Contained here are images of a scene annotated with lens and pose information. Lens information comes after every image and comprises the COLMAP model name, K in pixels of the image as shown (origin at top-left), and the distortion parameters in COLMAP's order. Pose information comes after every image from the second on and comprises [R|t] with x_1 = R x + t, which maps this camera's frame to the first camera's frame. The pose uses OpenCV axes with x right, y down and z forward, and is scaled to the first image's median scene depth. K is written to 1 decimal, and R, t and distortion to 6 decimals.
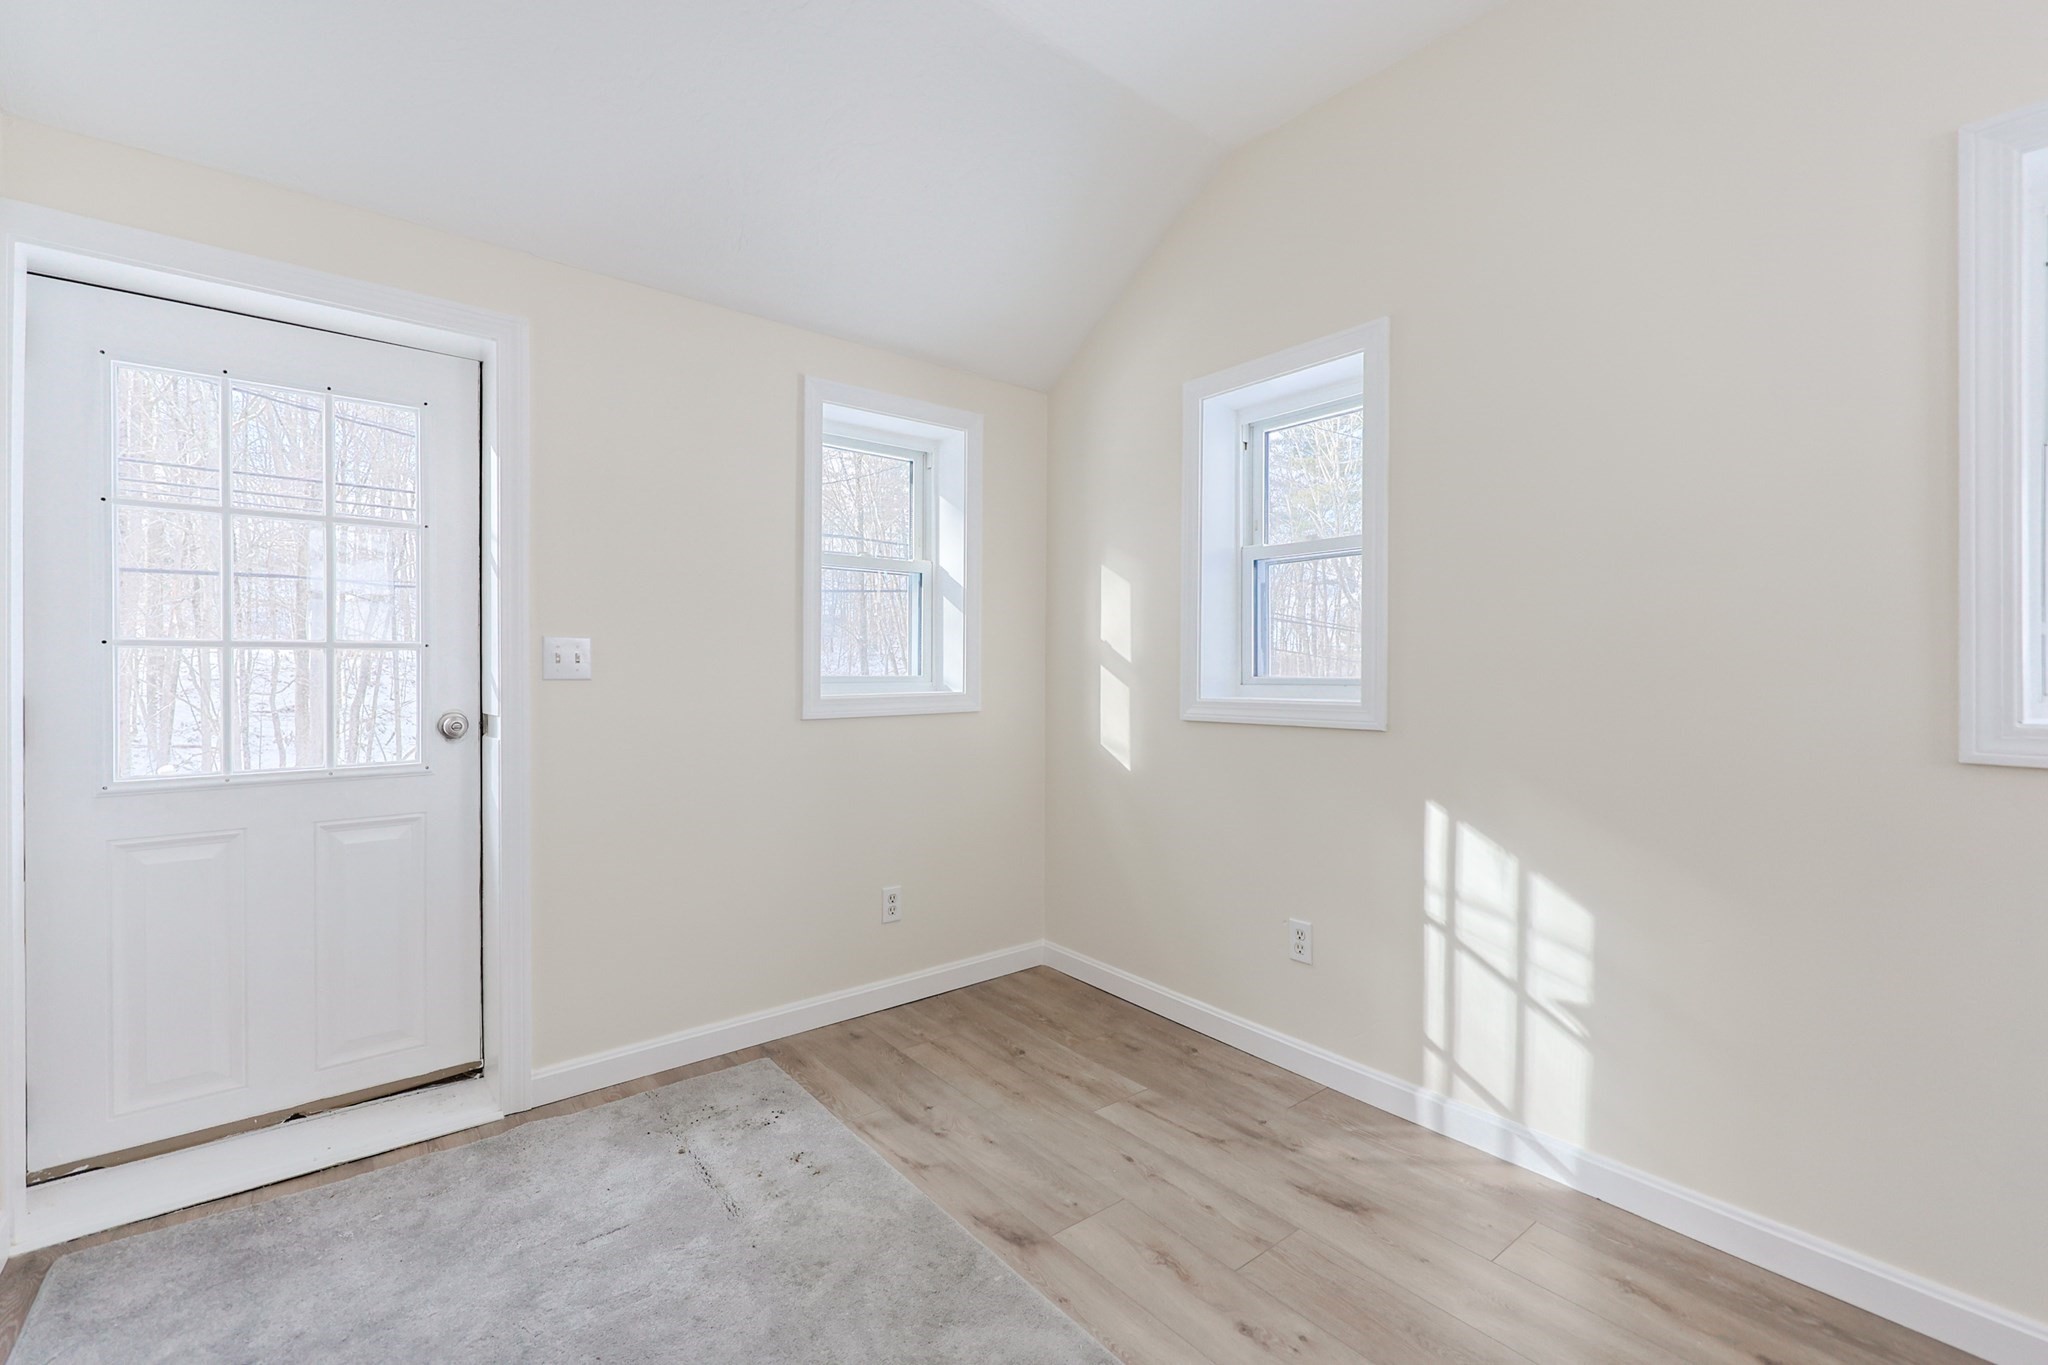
lens RADIAL K [[869.7, 0, 1033.9], [0, 869.7, 674.9], [0, 0, 1]] dist [-0.001891, -0.000144]
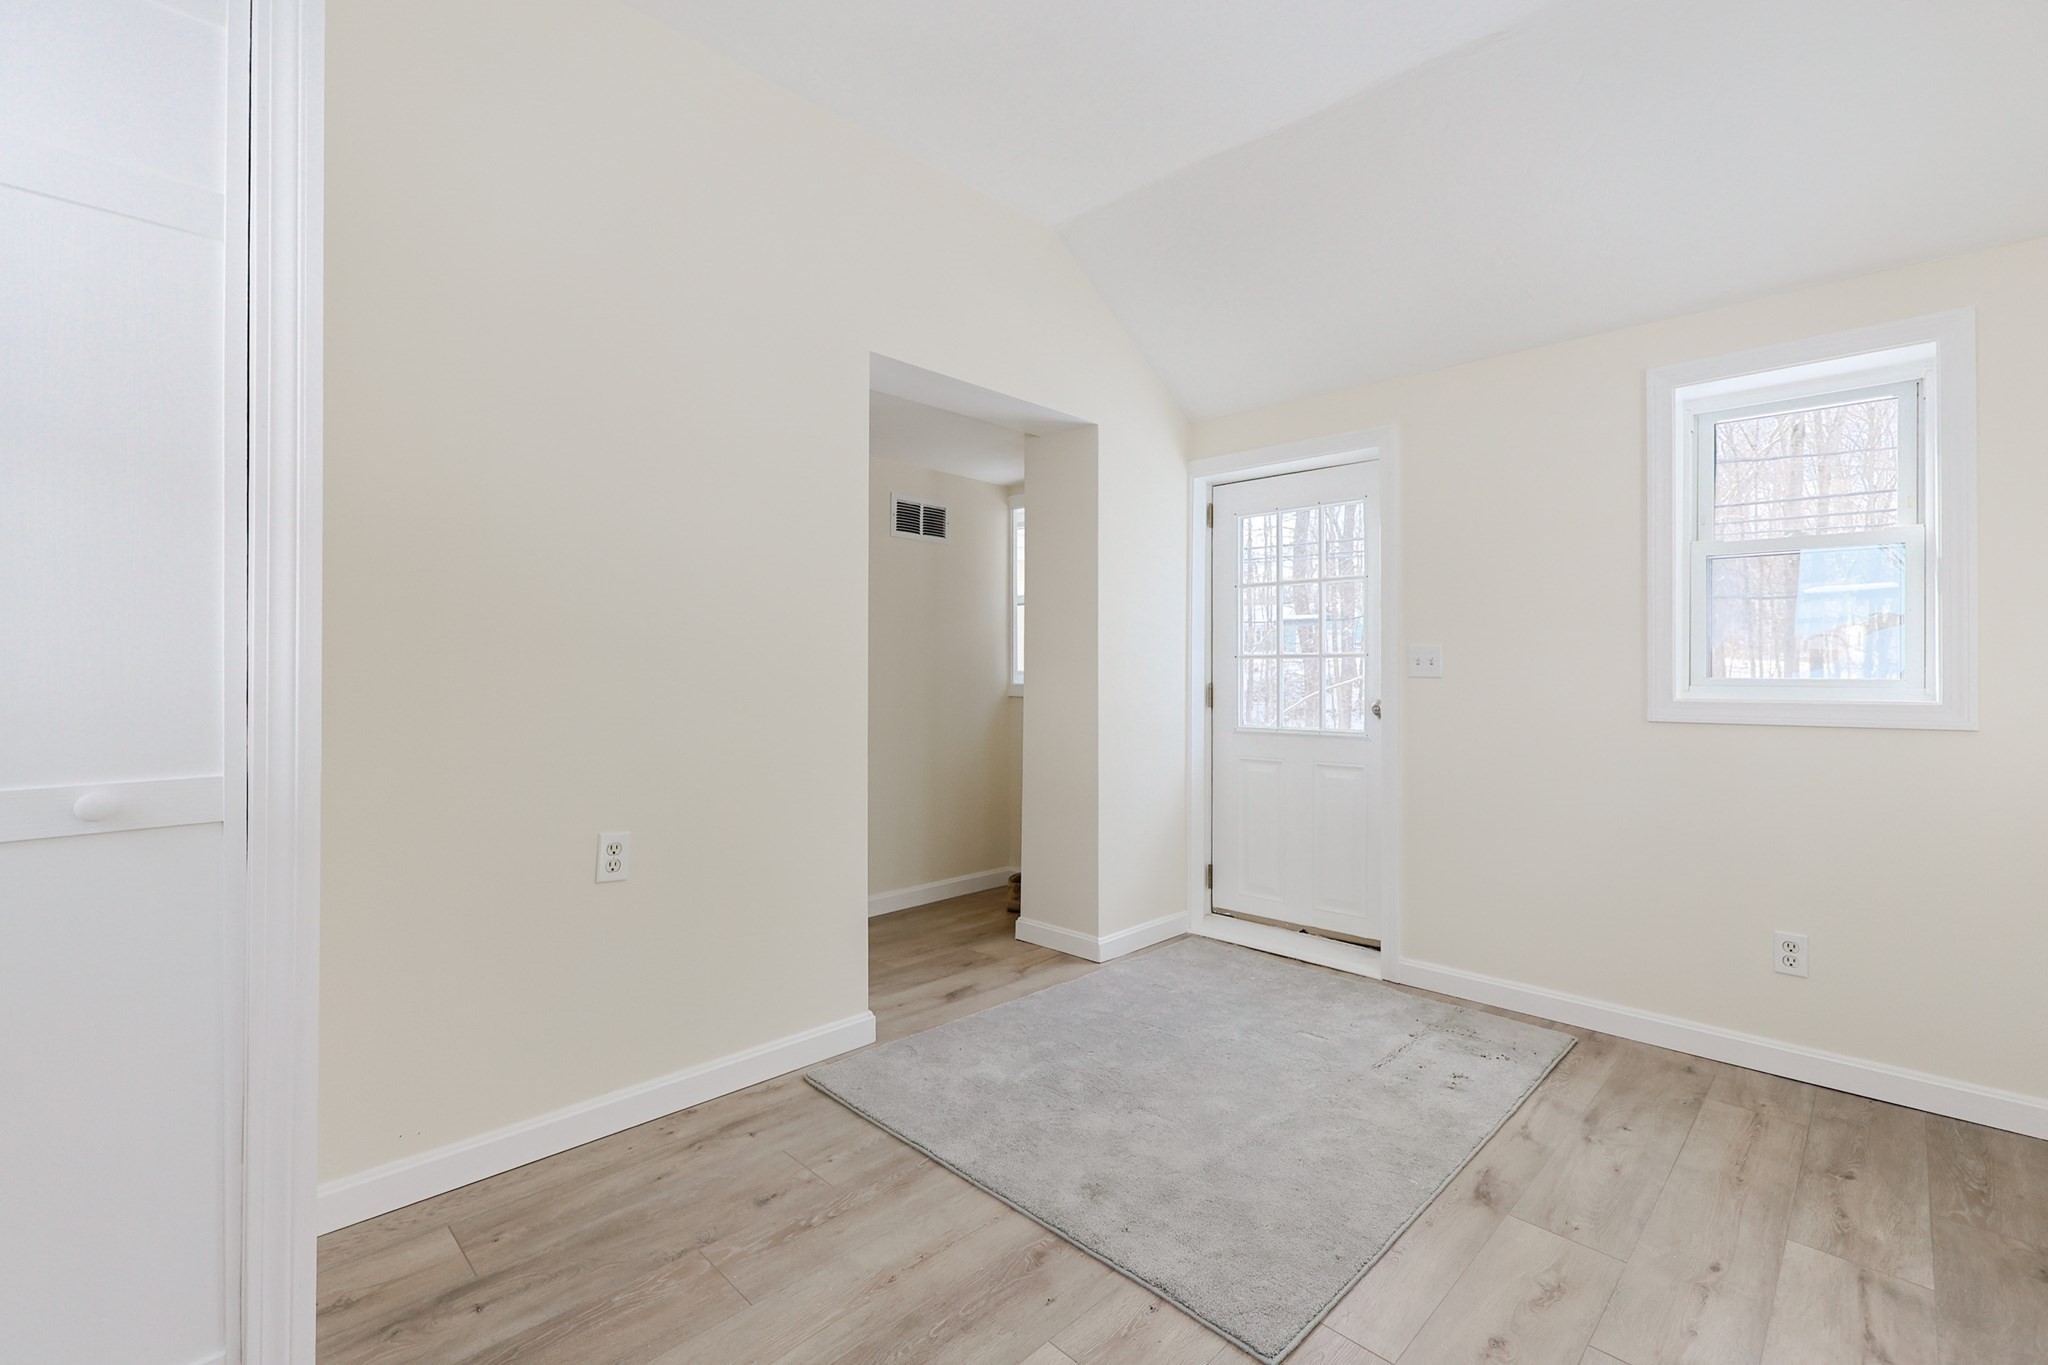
lens RADIAL K [[869.7, 0, 1033.9], [0, 869.7, 674.9], [0, 0, 1]] dist [-0.001891, -0.000144]
pose [[0.125766, -0.001560, -0.992059, 0.710840], [-0.014347, 0.999891, -0.003392, 0.014510], [0.991956, 0.014660, 0.125730, 0.224029]]
